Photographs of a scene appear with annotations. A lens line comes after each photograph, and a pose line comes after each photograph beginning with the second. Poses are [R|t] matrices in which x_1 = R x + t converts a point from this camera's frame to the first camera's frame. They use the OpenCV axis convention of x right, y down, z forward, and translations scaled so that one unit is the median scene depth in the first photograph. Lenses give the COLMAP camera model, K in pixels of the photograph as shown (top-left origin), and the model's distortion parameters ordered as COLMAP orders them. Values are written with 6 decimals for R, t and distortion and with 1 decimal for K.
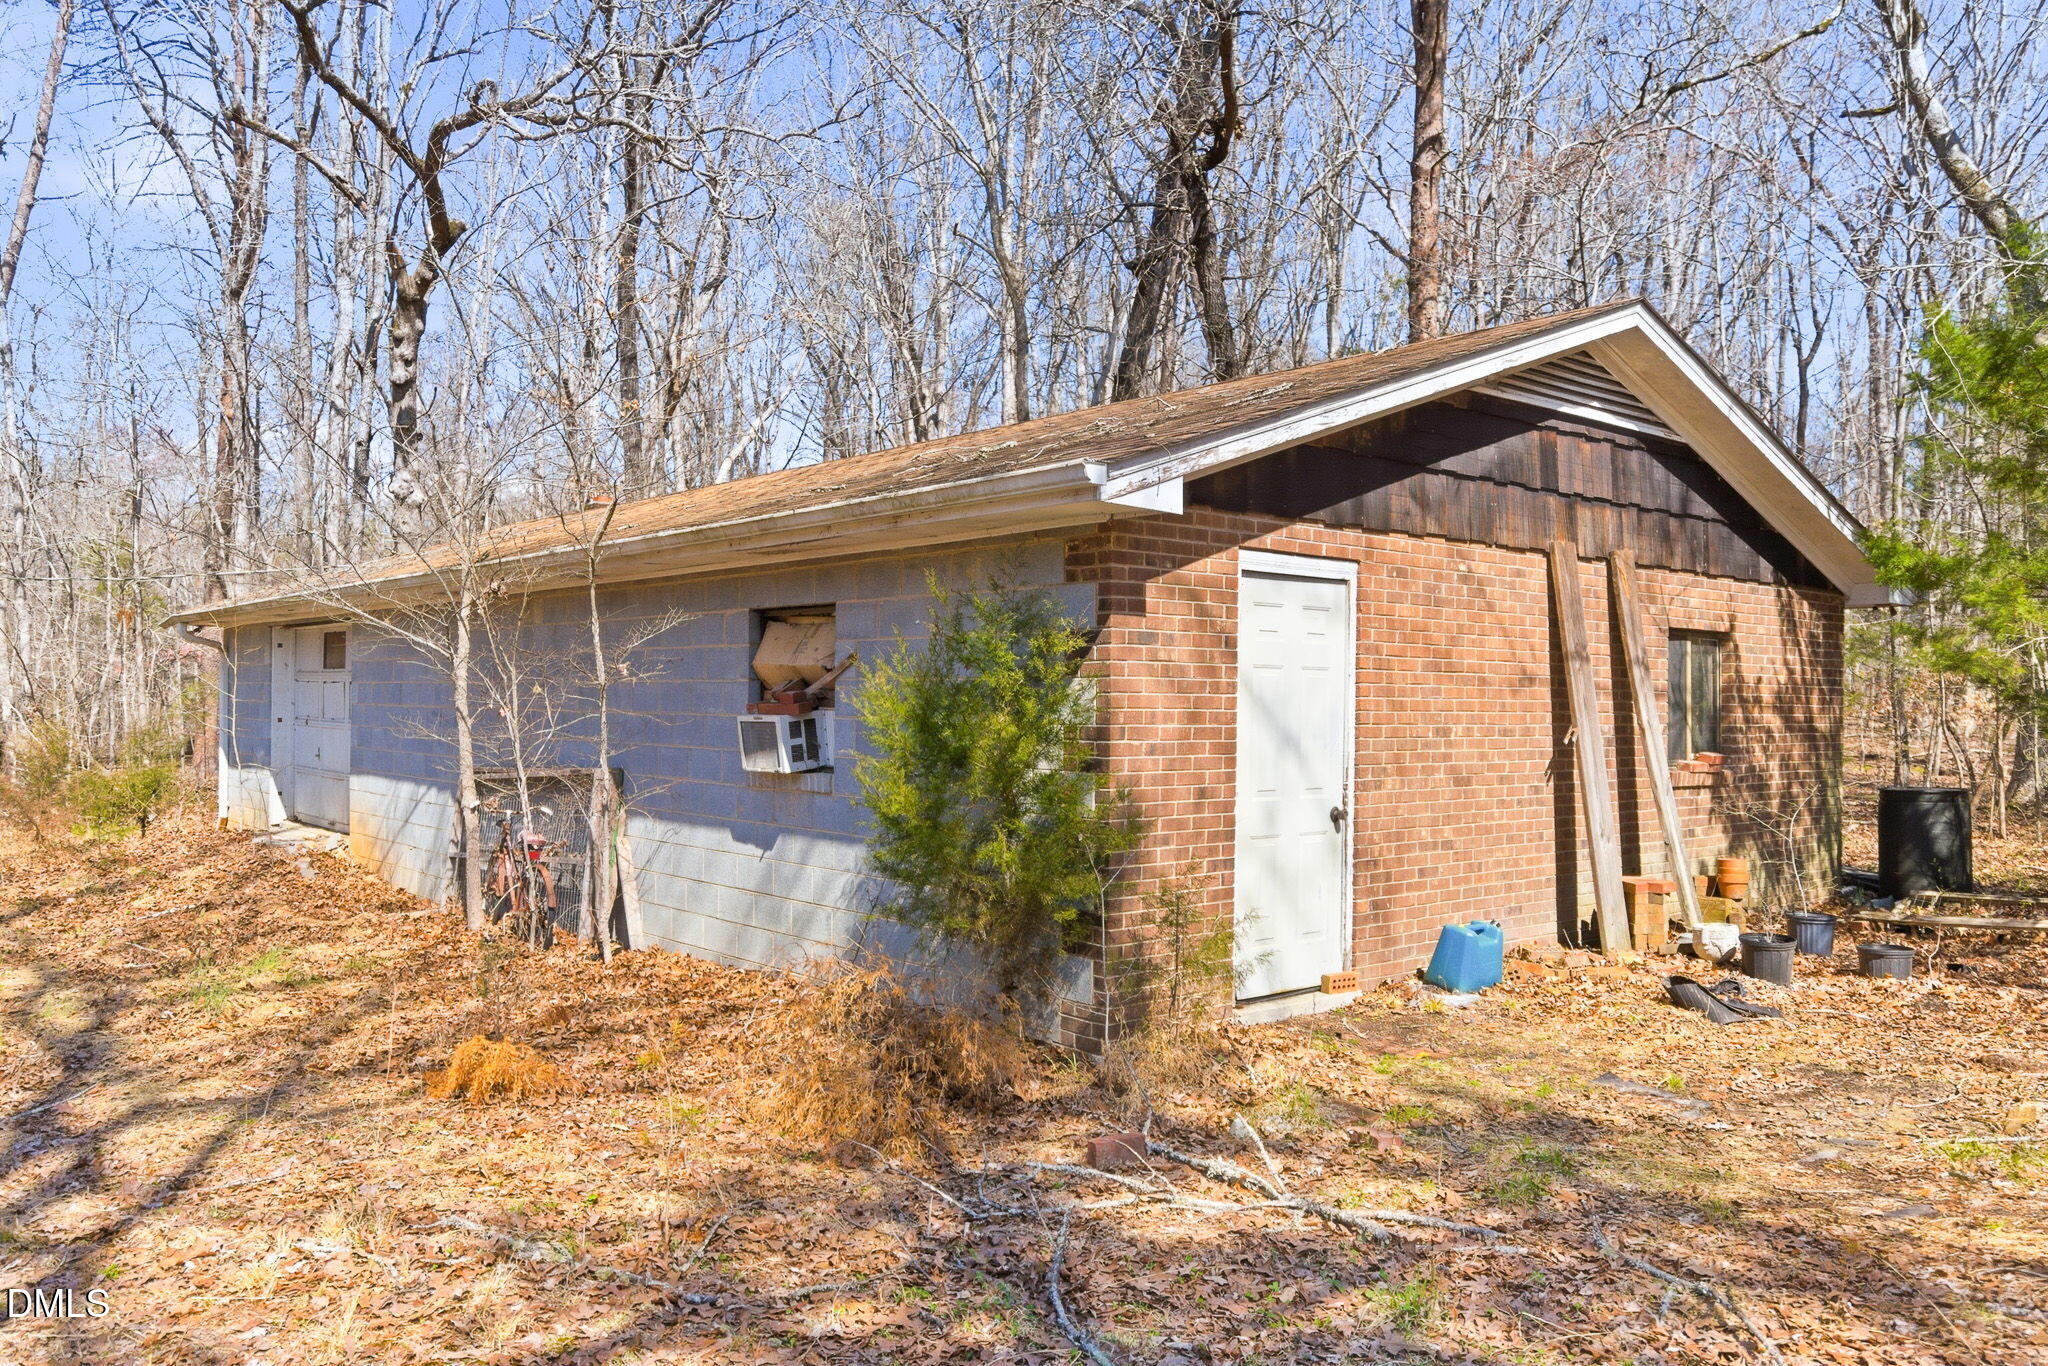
lens RADIAL K [[1518.2, 0, 1021.3], [0, 1518.2, 679.7], [0, 0, 1]] dist [-0.033849, 0.043311]
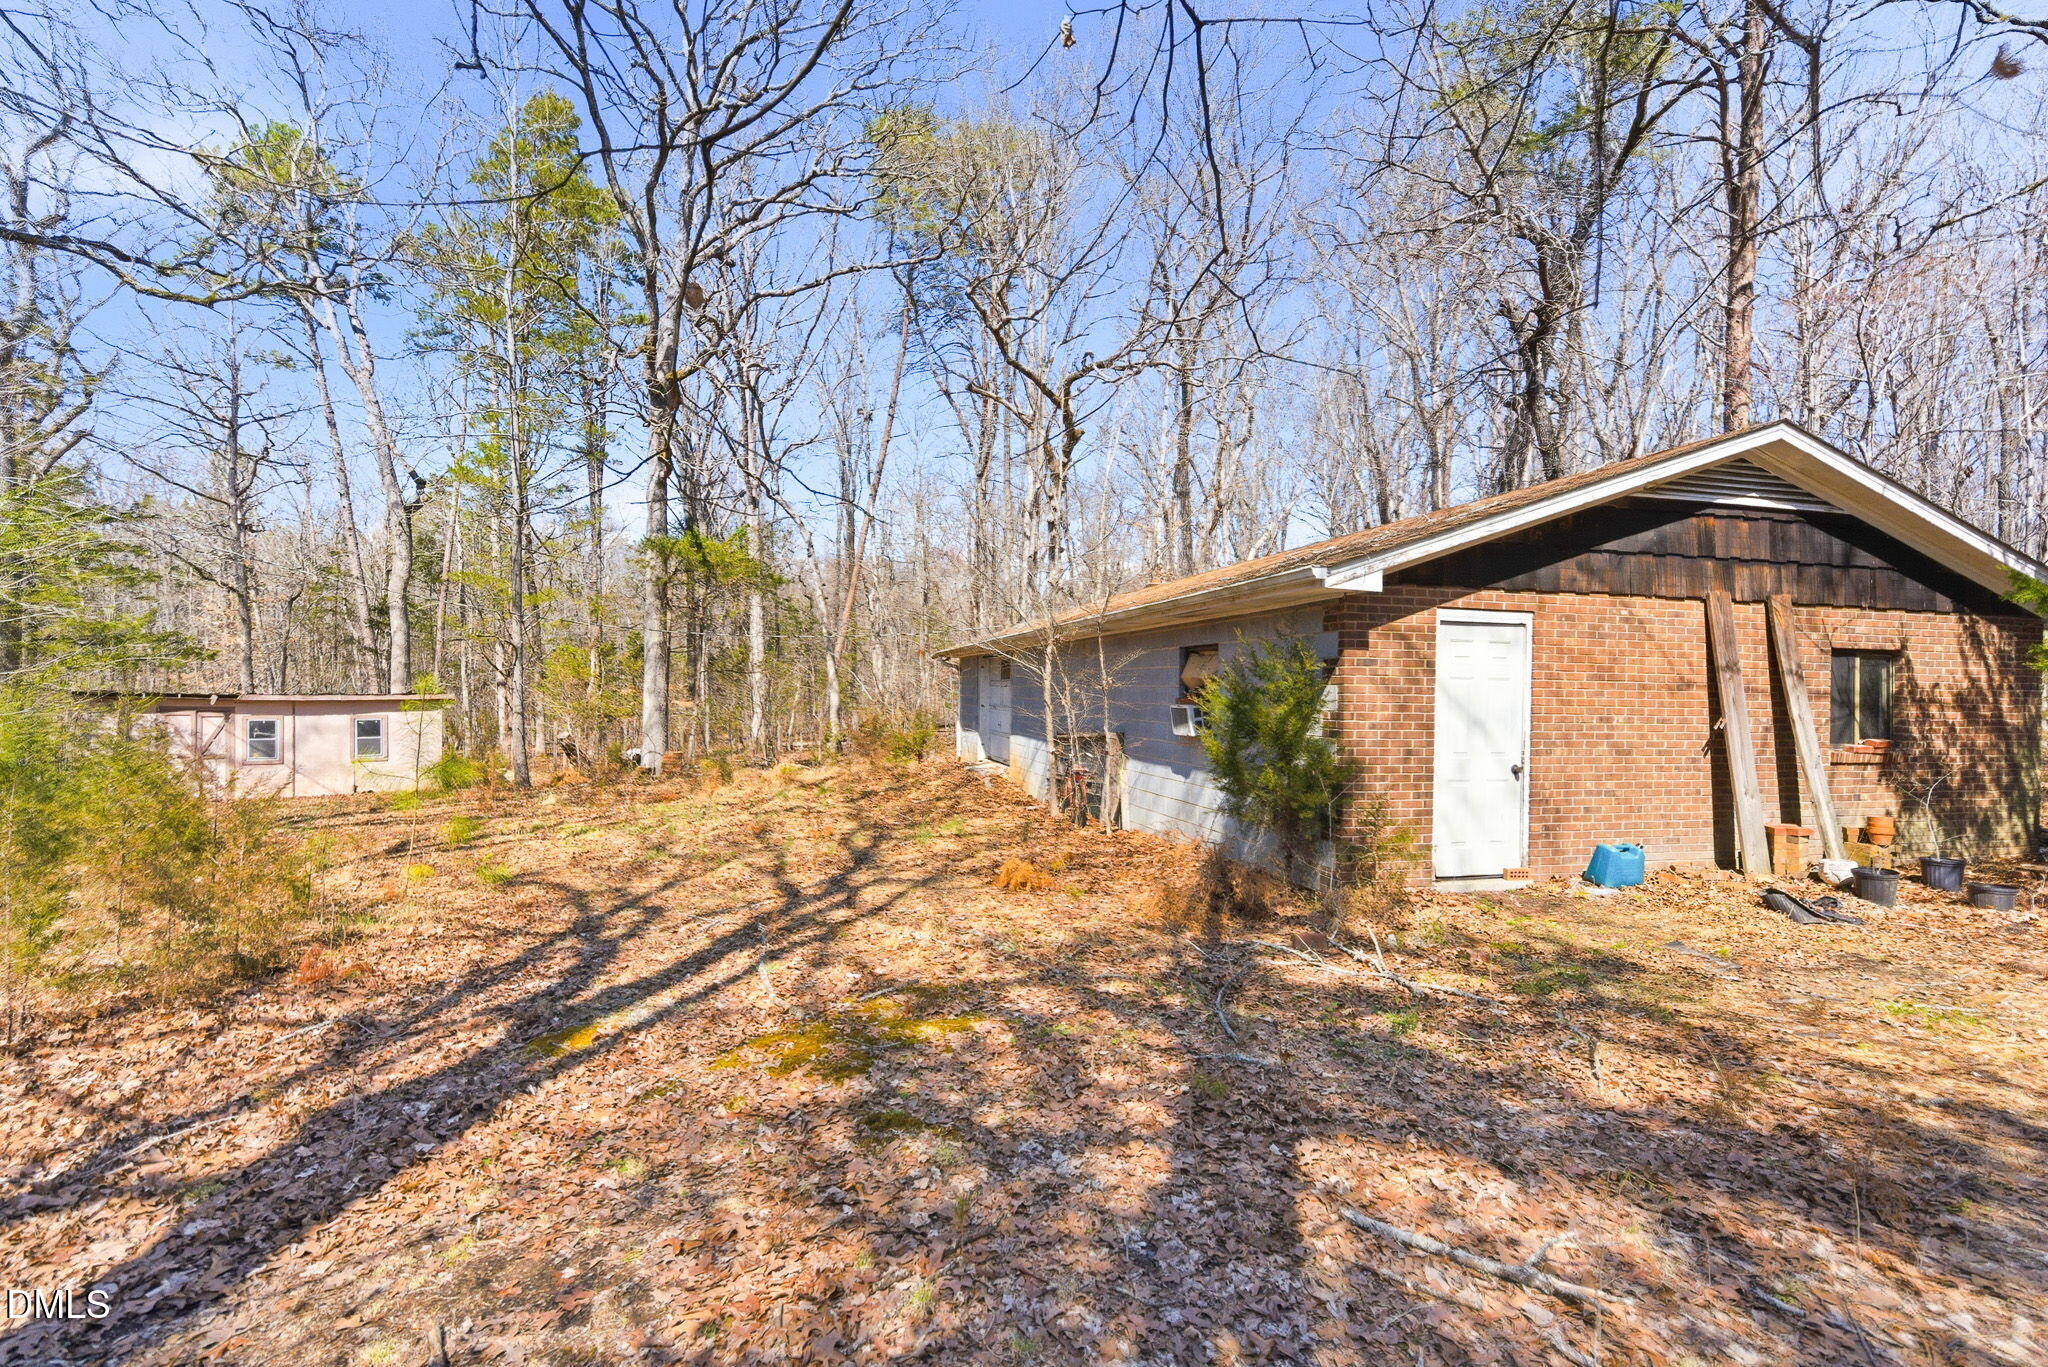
lens RADIAL K [[926.8, 0, 1027.8], [0, 926.8, 675.1], [0, 0, 1]] dist [0.010643, -0.006928]
pose [[0.907459, -0.004618, -0.420115, 0.133940], [0.000517, 0.999951, -0.009874, -0.001840], [0.420140, 0.008743, 0.907417, -0.101983]]
